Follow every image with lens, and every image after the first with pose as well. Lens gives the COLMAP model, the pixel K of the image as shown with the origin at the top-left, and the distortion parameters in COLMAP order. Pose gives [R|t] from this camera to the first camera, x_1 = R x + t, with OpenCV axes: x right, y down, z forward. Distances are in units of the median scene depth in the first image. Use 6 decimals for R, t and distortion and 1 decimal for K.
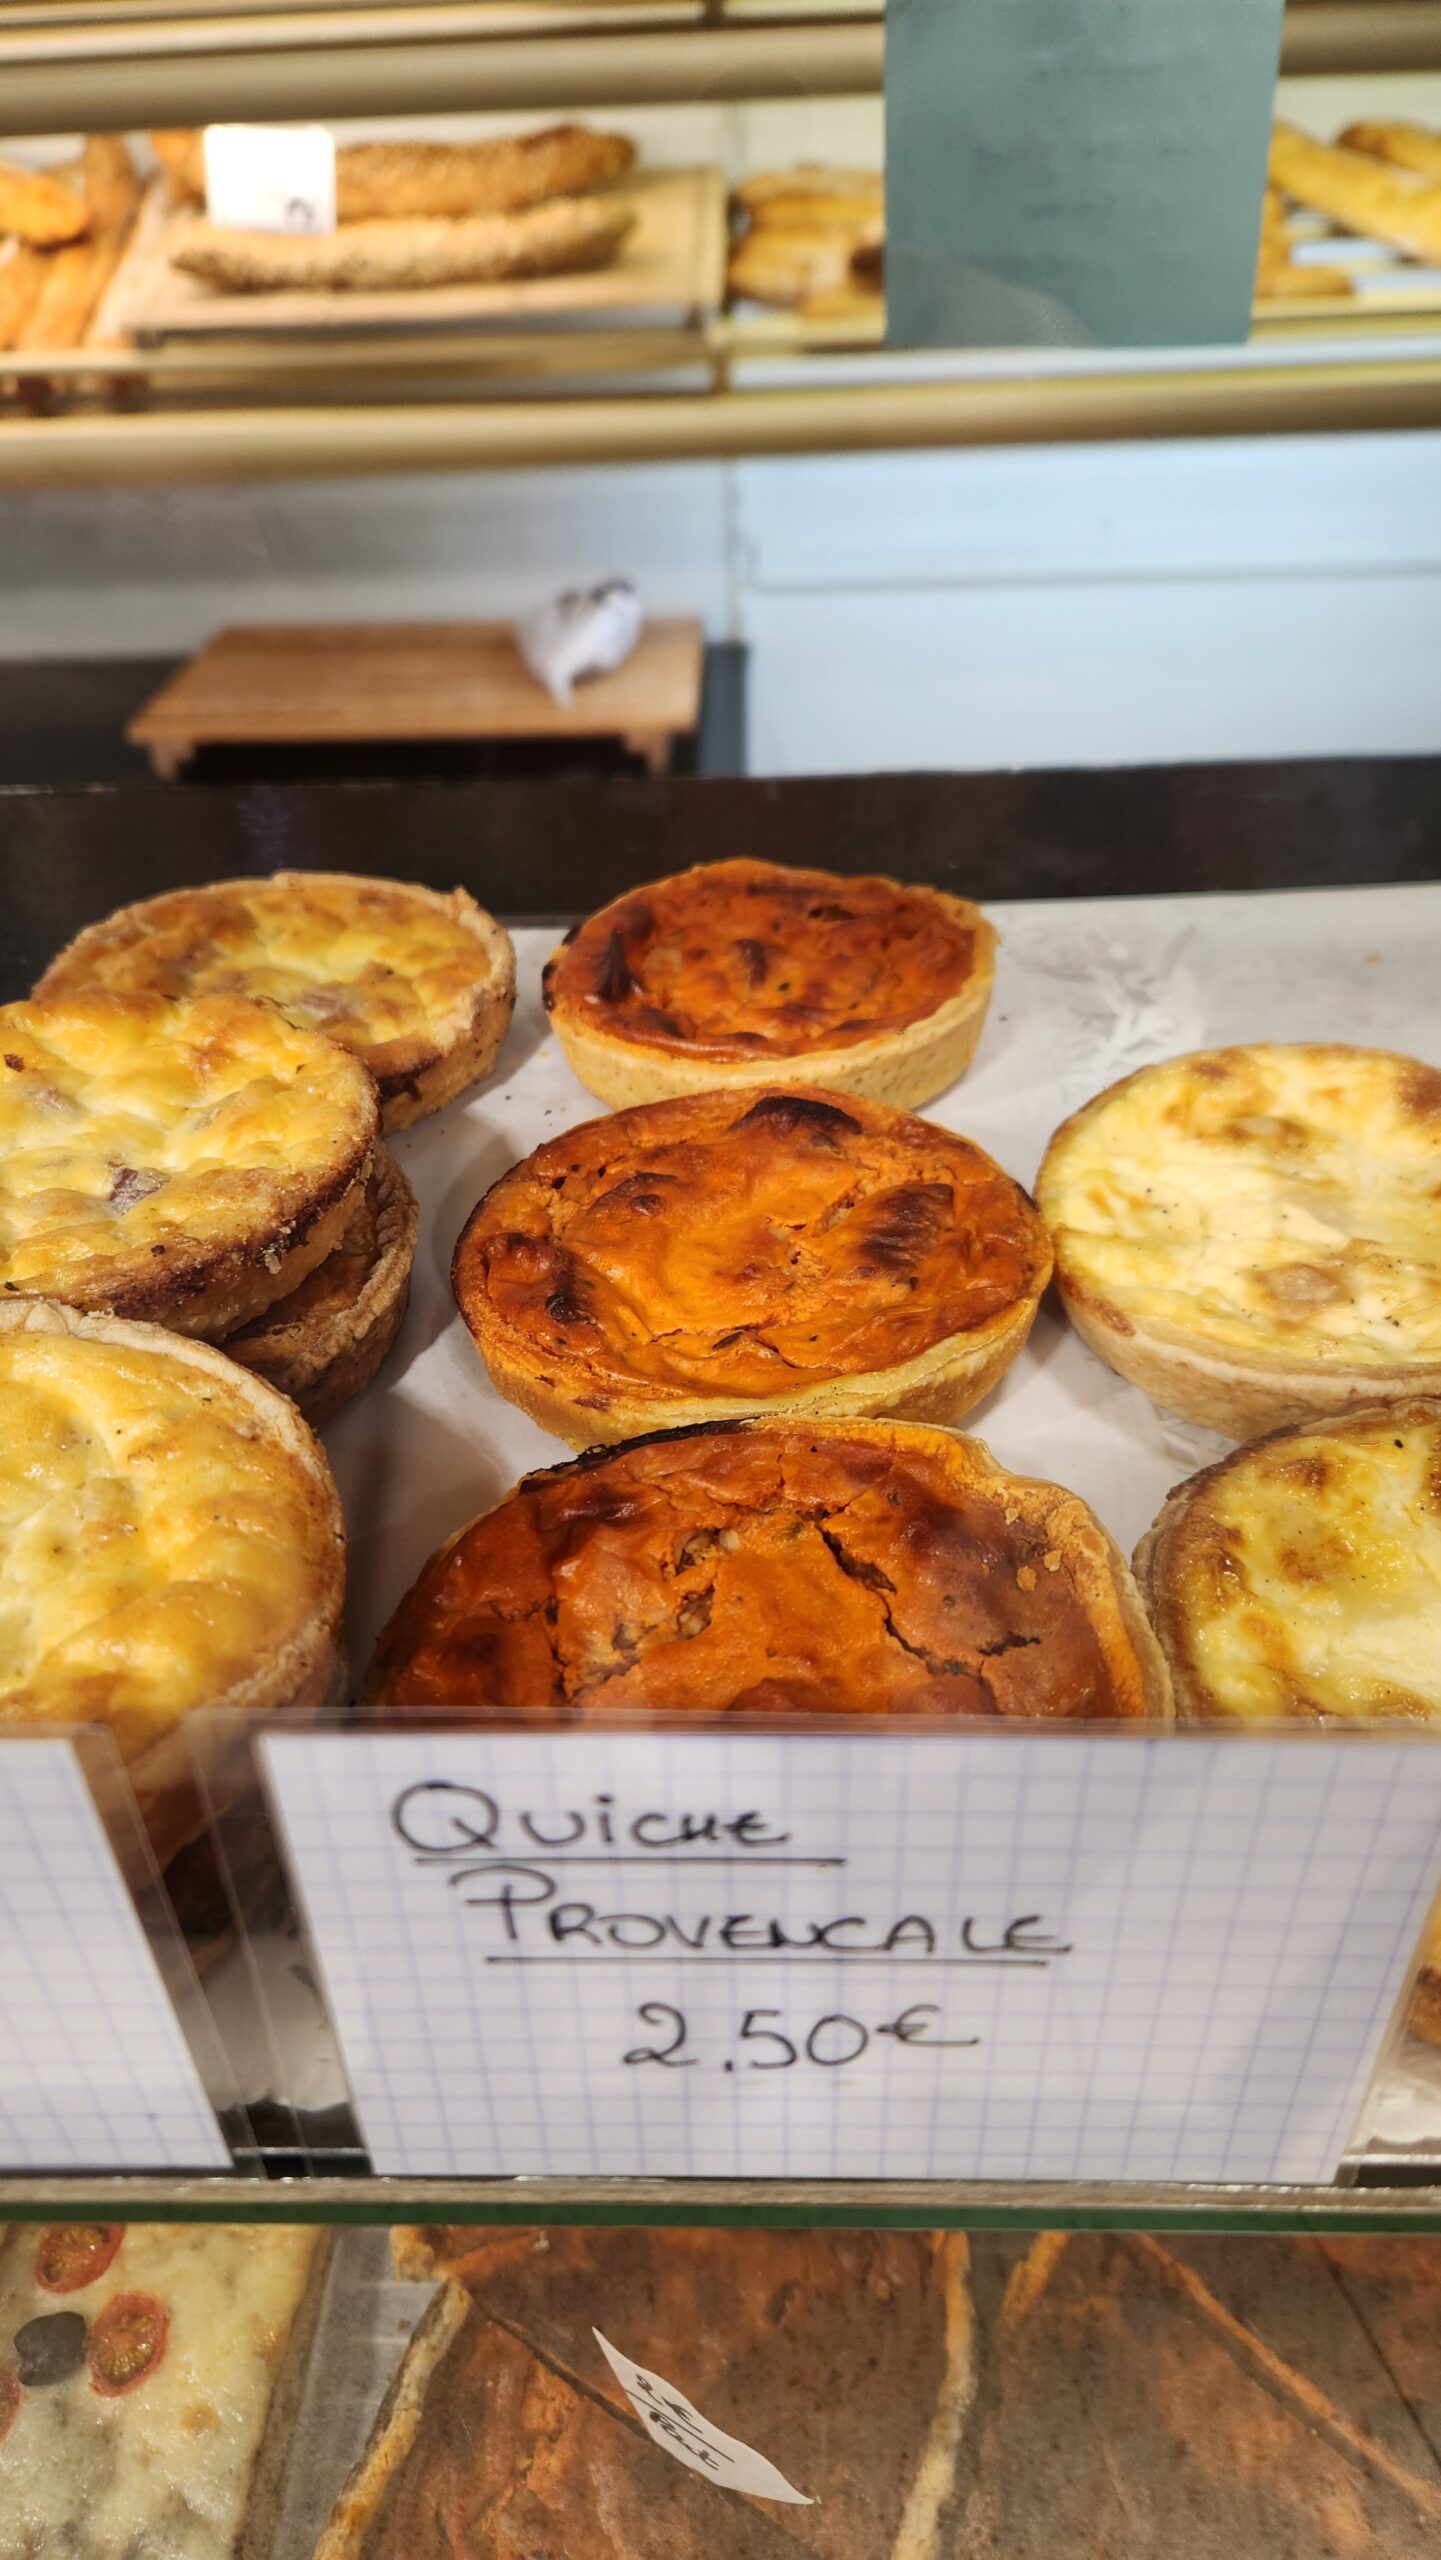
lens RADIAL K [[1849.7, 0, 720.5], [0, 1849.7, 1280.0], [0, 0, 1]] dist [0.061322, -0.052837]
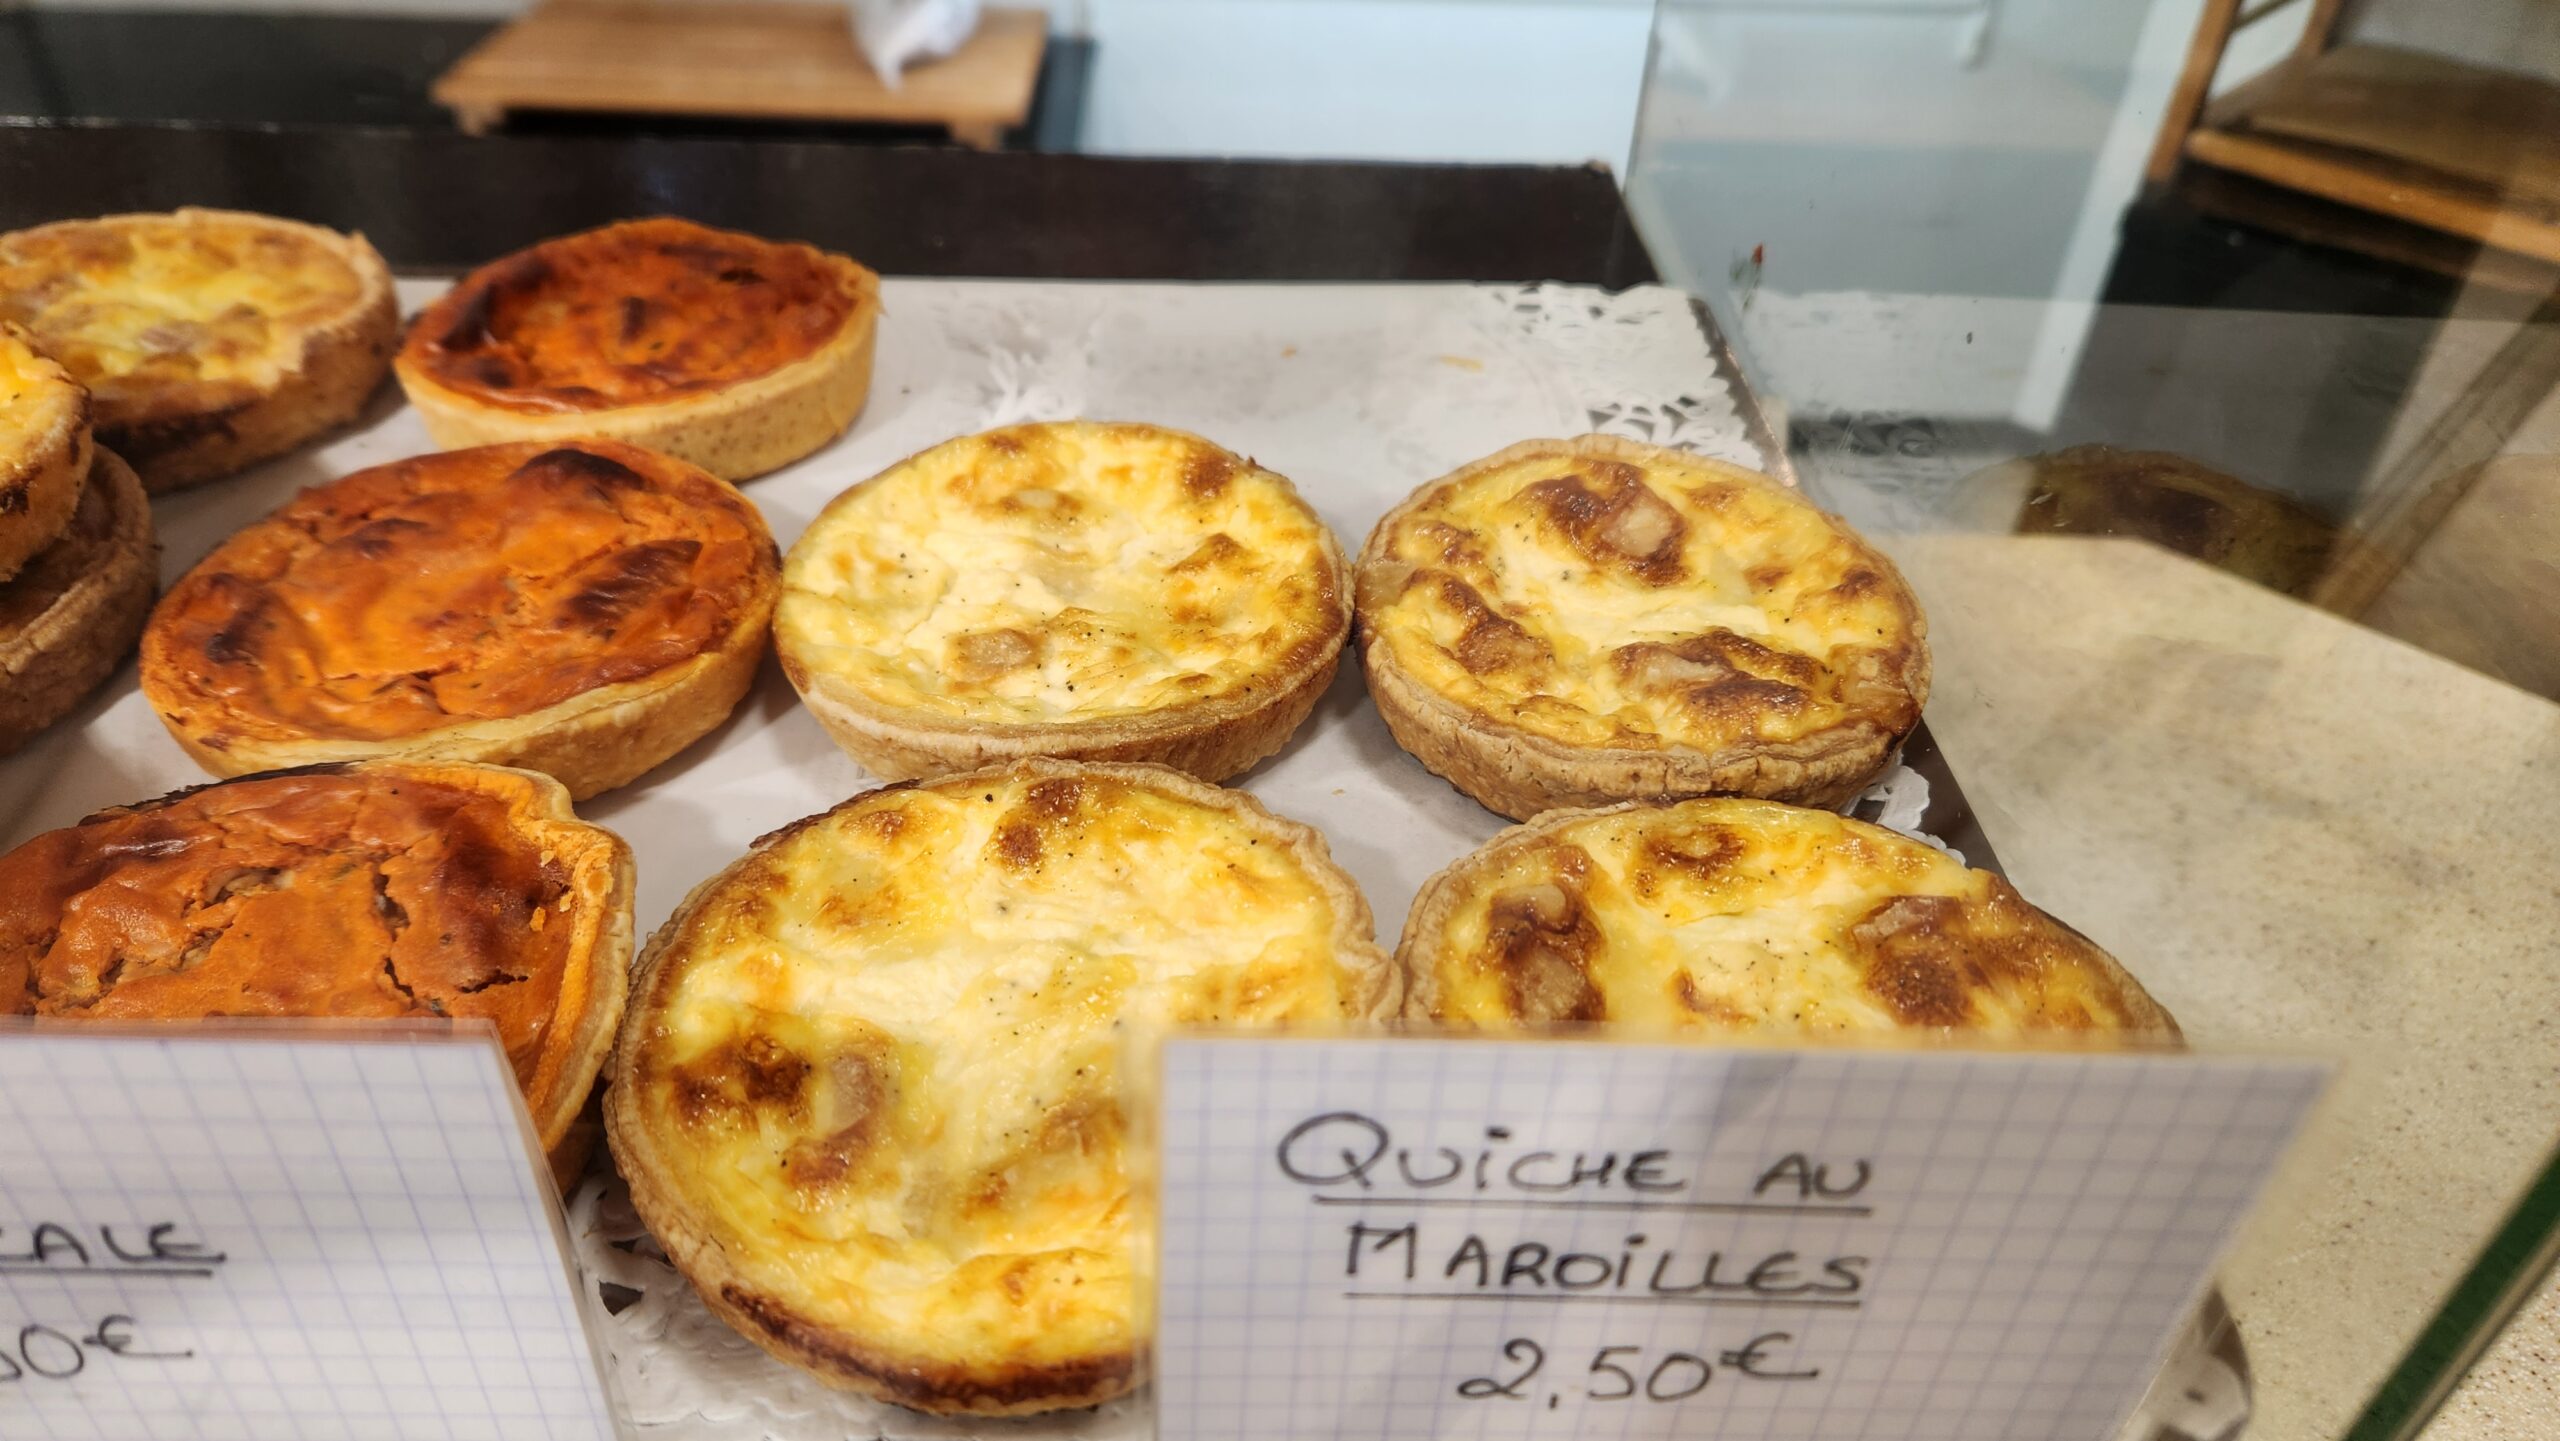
lens RADIAL K [[1835.1, 0, 1280.0], [0, 1835.1, 720.5], [0, 0, 1]] dist [0.028935, -0.051836]
pose [[0.994788, 0.028266, 0.097974, 0.311123], [-0.030258, 0.999363, 0.018906, 0.015125], [-0.097377, -0.021772, 0.995009, -0.018985]]
